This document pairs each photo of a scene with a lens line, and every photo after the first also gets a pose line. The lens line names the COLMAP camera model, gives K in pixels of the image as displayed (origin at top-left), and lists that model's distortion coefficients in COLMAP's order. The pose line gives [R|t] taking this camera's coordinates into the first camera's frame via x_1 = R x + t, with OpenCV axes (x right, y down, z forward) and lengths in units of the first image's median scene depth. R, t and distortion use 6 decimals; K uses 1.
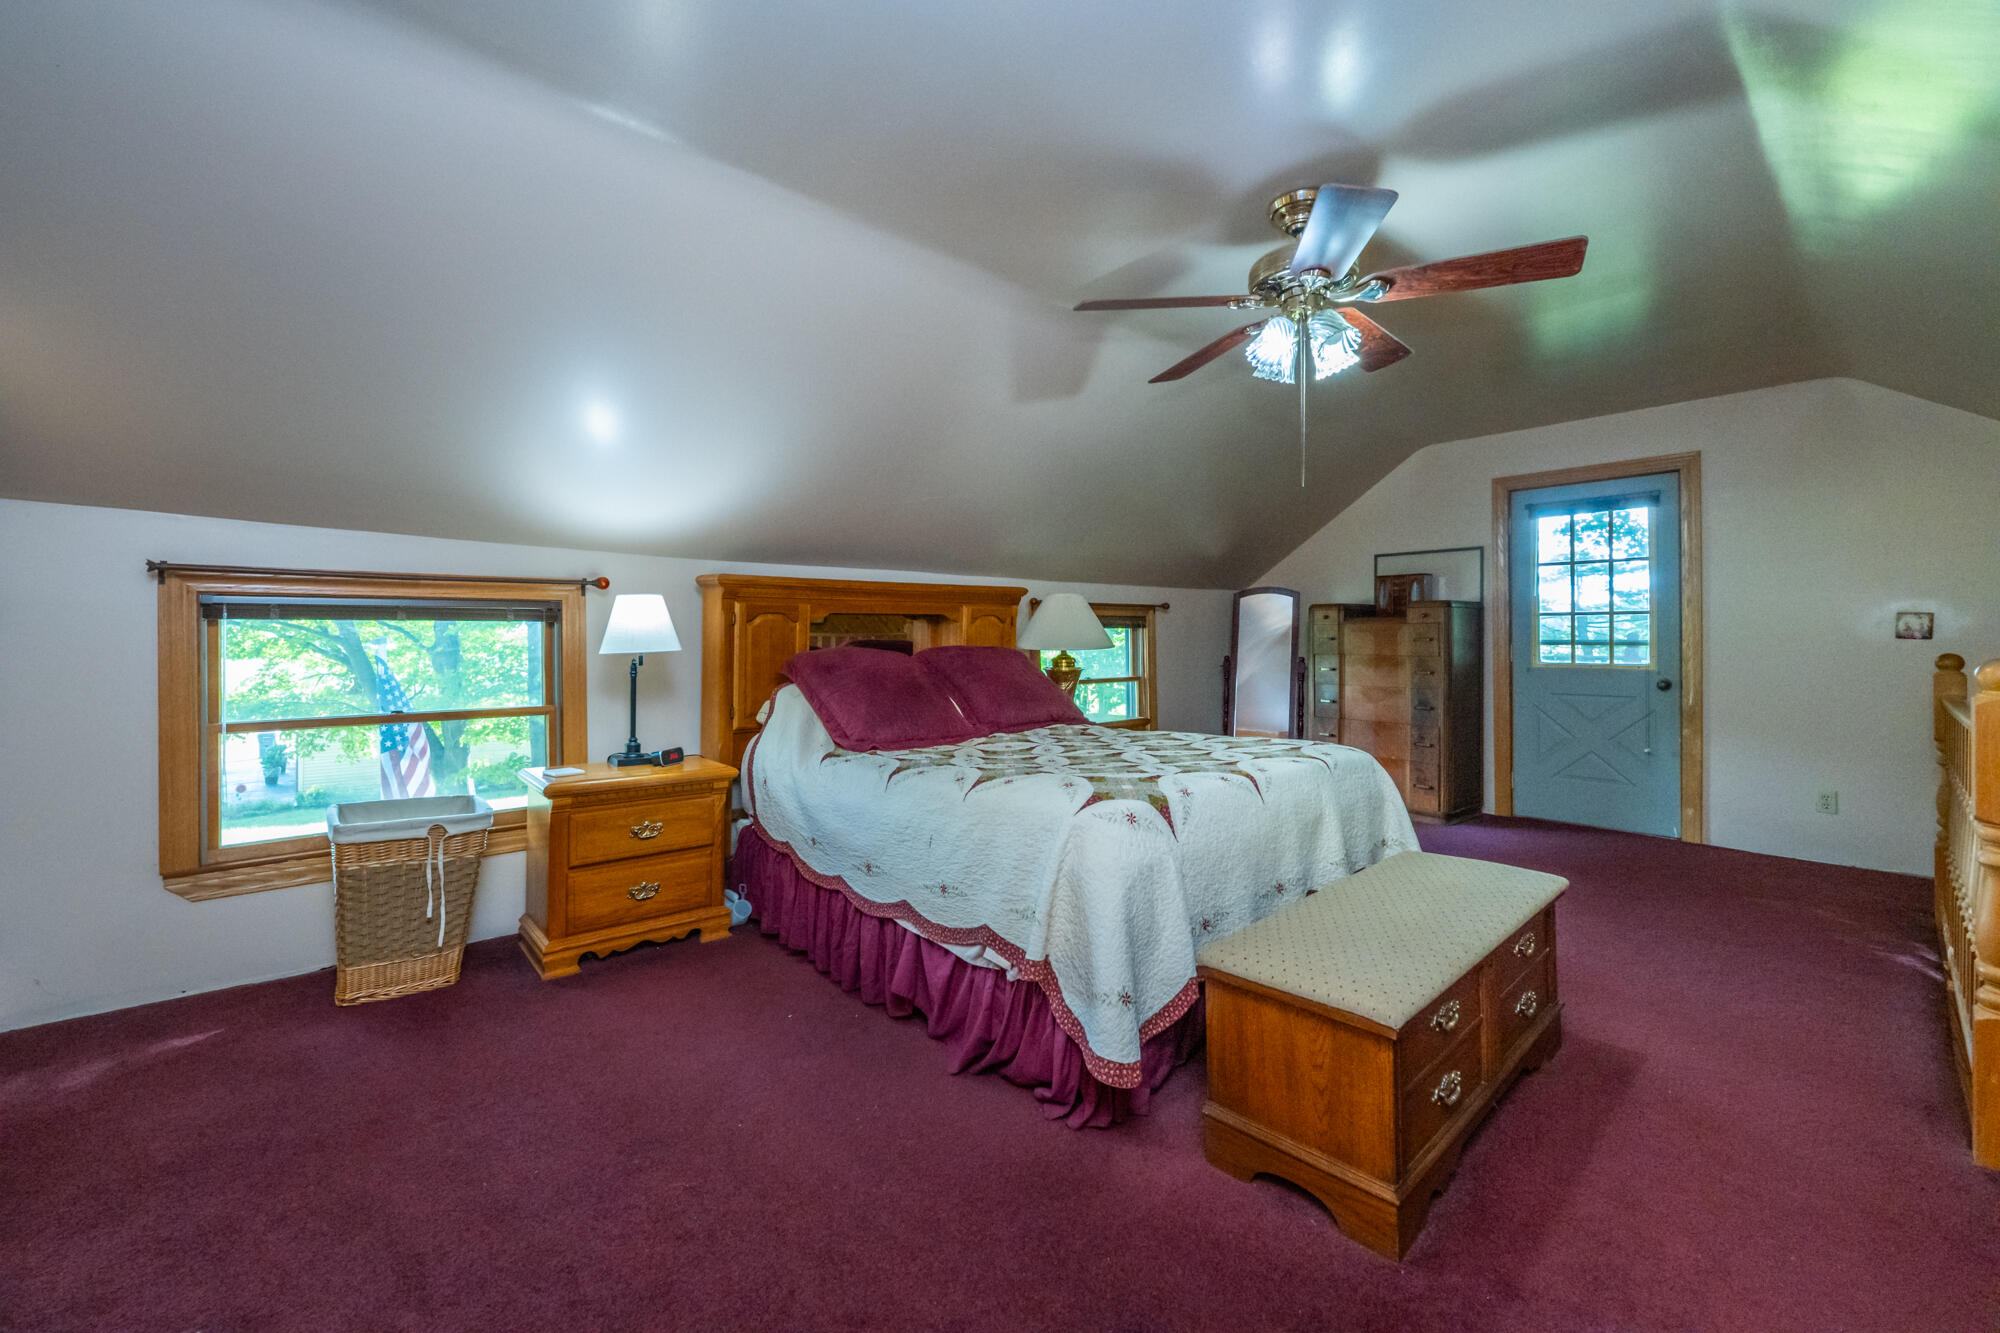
lens RADIAL K [[835.5, 0, 992.4], [0, 835.5, 628.9], [0, 0, 1]] dist [-0.000395, -0.000277]
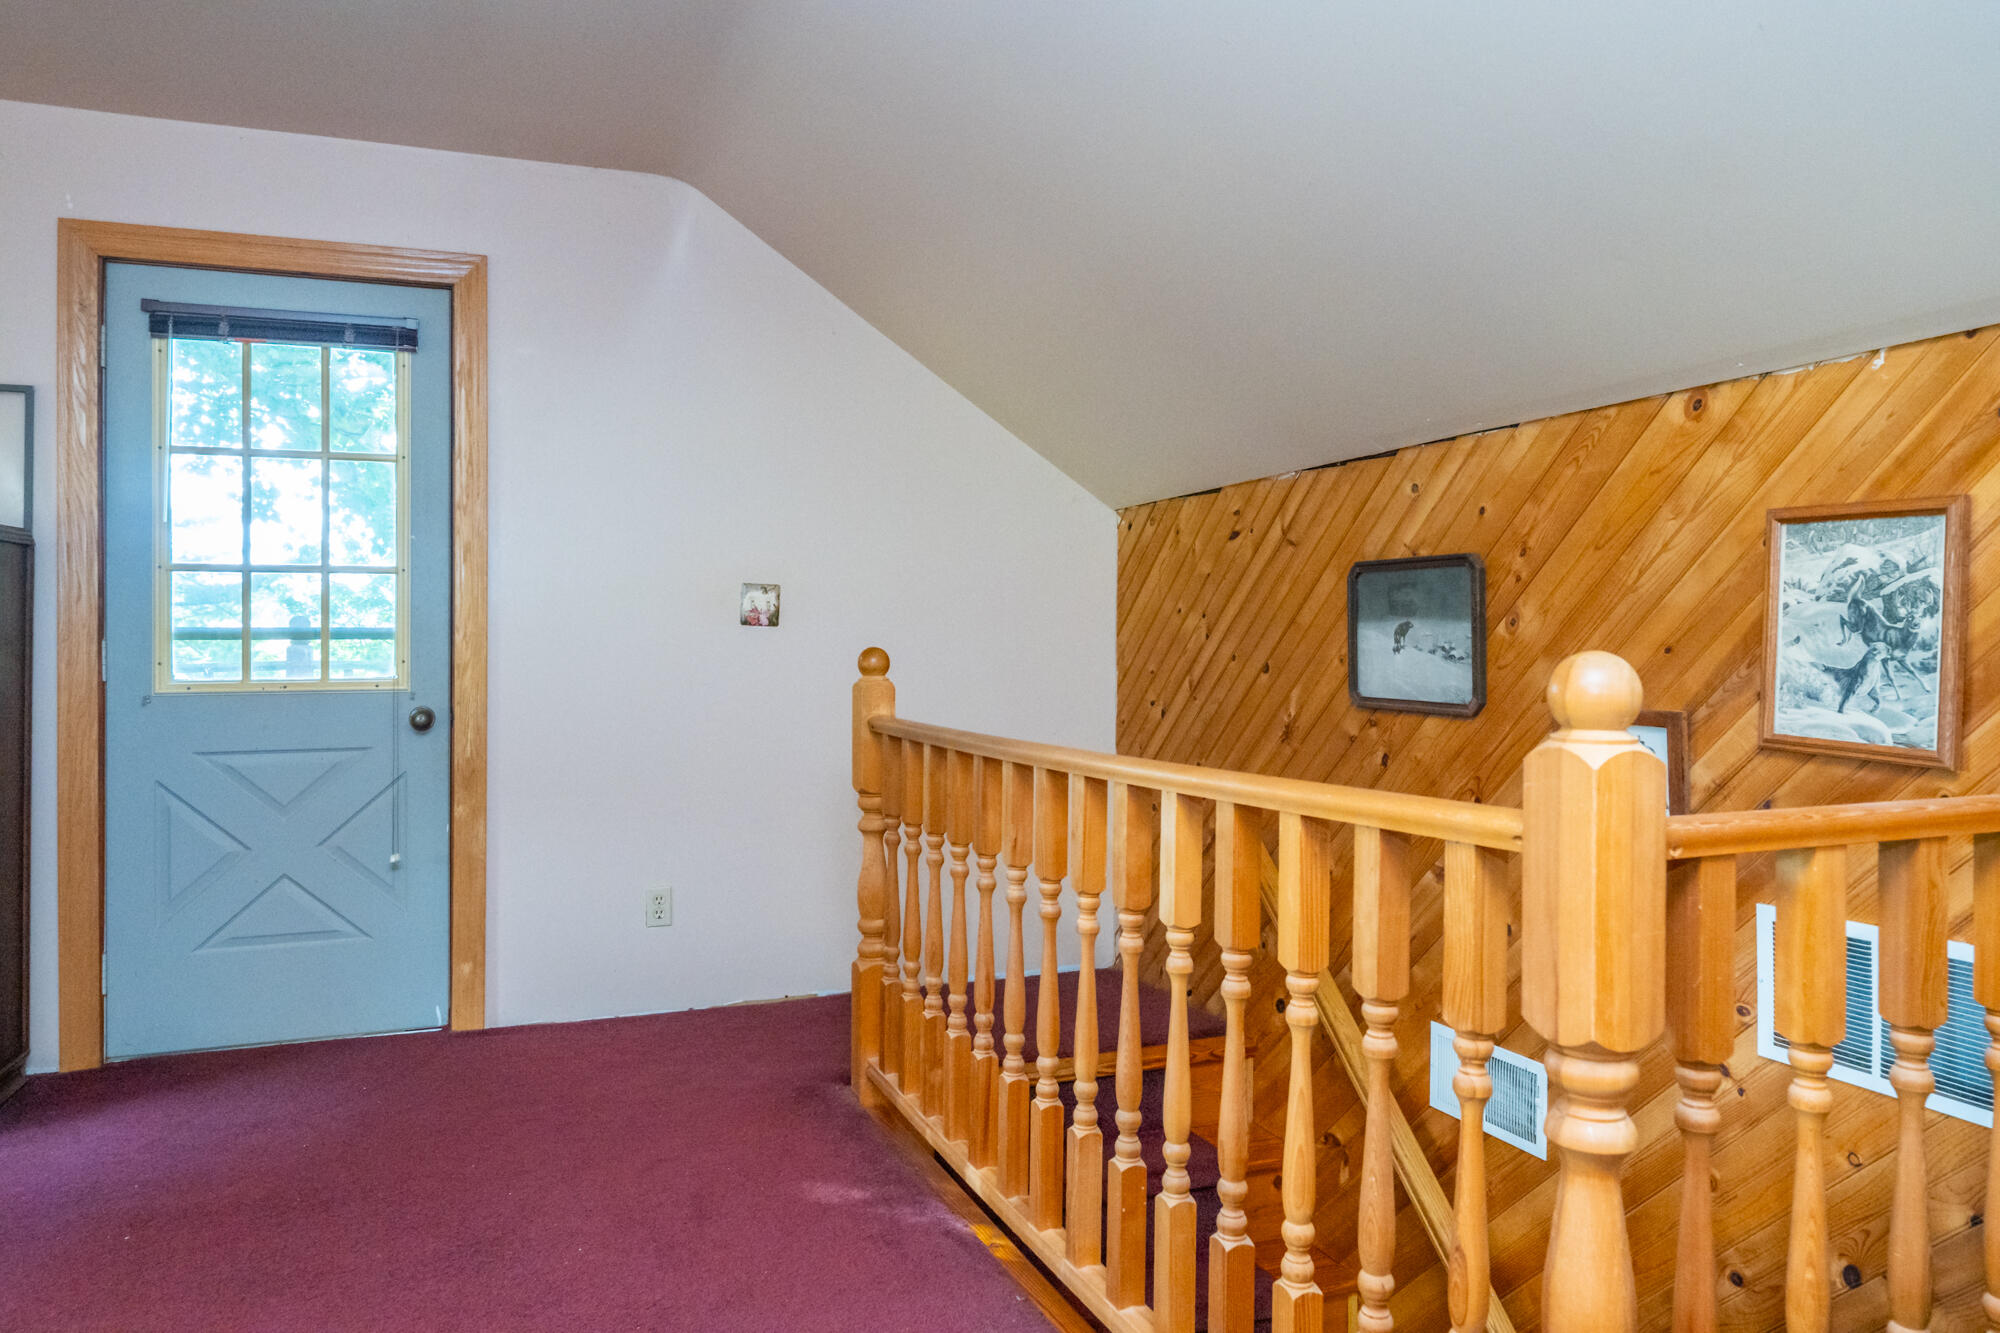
lens RADIAL K [[1375.5, 0, 1025.2], [0, 1375.5, 623.8], [0, 0, 1]] dist [0.004116, -0.003693]
pose [[0.407806, 0.002962, 0.913064, 0.207500], [-0.008411, 0.999964, 0.000513, 0.007154], [-0.913030, -0.007889, 0.407817, 0.343292]]
